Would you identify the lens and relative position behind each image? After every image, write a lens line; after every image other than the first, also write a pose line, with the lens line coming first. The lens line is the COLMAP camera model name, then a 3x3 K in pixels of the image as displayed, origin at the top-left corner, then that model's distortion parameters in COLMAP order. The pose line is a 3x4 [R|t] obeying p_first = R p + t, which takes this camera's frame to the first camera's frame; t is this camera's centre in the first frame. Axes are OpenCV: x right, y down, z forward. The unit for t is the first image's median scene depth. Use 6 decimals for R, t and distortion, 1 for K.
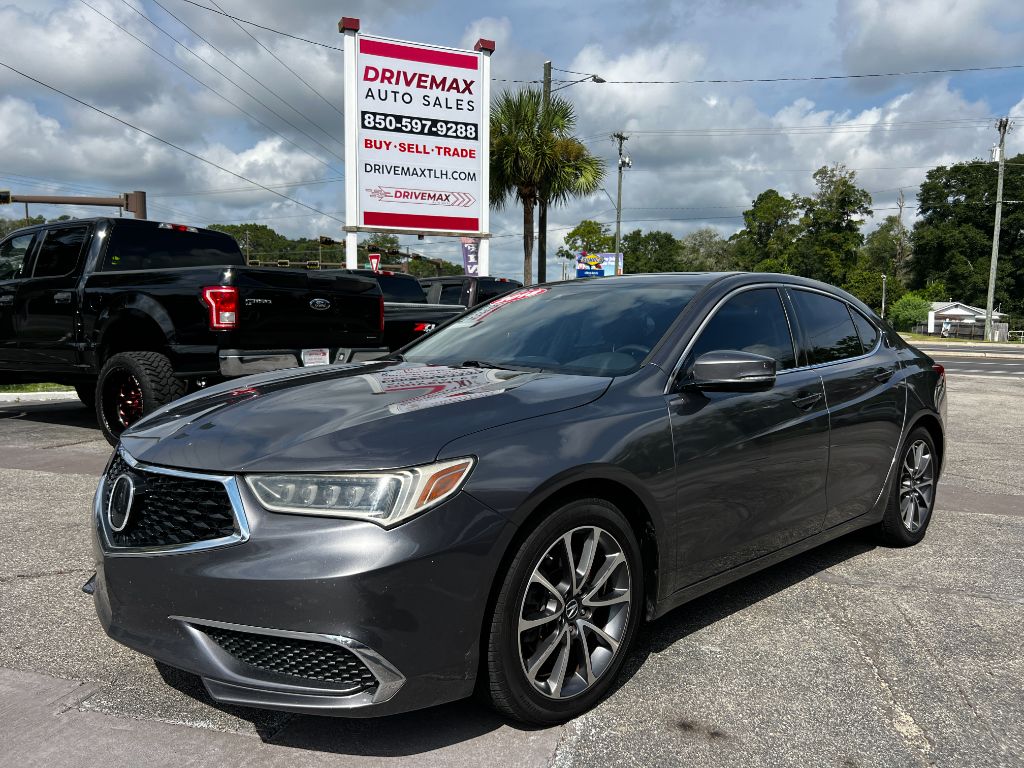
lens RADIAL K [[775.6, 0, 517.3], [0, 775.6, 381.5], [0, 0, 1]] dist [0.073021, -0.081105]
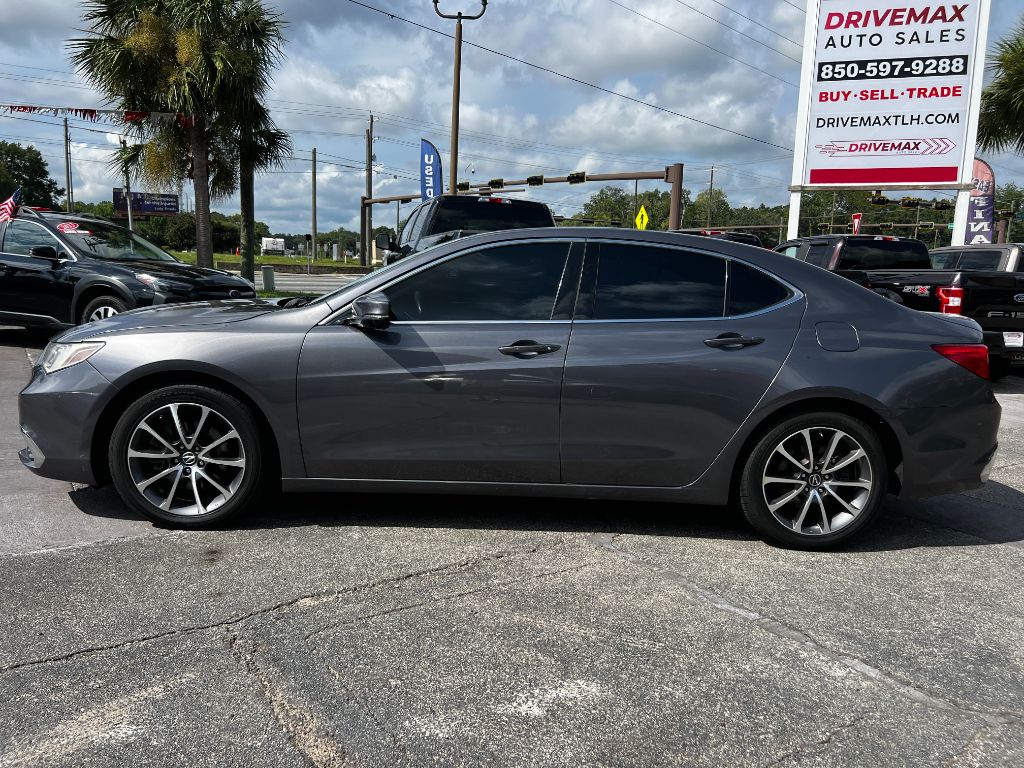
lens RADIAL K [[775.6, 0, 517.3], [0, 775.6, 381.5], [0, 0, 1]] dist [0.073021, -0.081105]
pose [[0.743983, 0.113359, -0.658512, 0.194391], [-0.083588, 0.993552, 0.076596, -0.002794], [0.662949, -0.001942, 0.748662, 0.037441]]
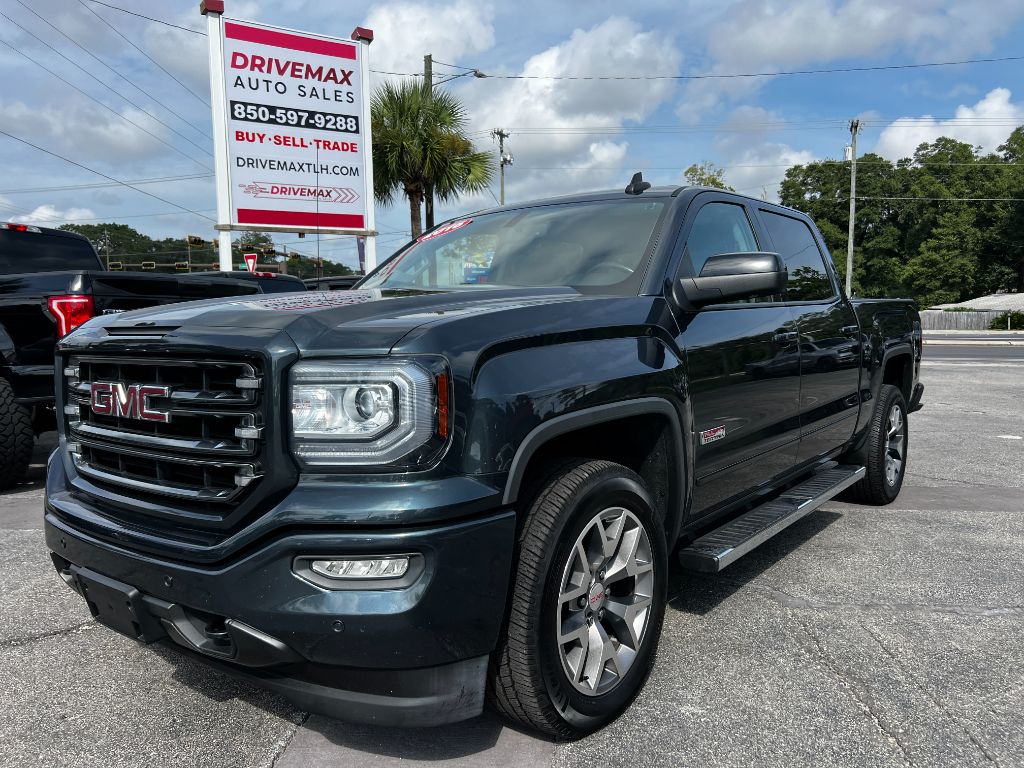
lens RADIAL K [[775.6, 0, 517.3], [0, 775.6, 381.5], [0, 0, 1]] dist [0.073021, -0.081105]
pose [[0.989005, -0.037299, 0.143103, -0.007854], [0.036860, 0.999304, 0.005714, -0.004735], [-0.143217, -0.000377, 0.989691, 0.026362]]
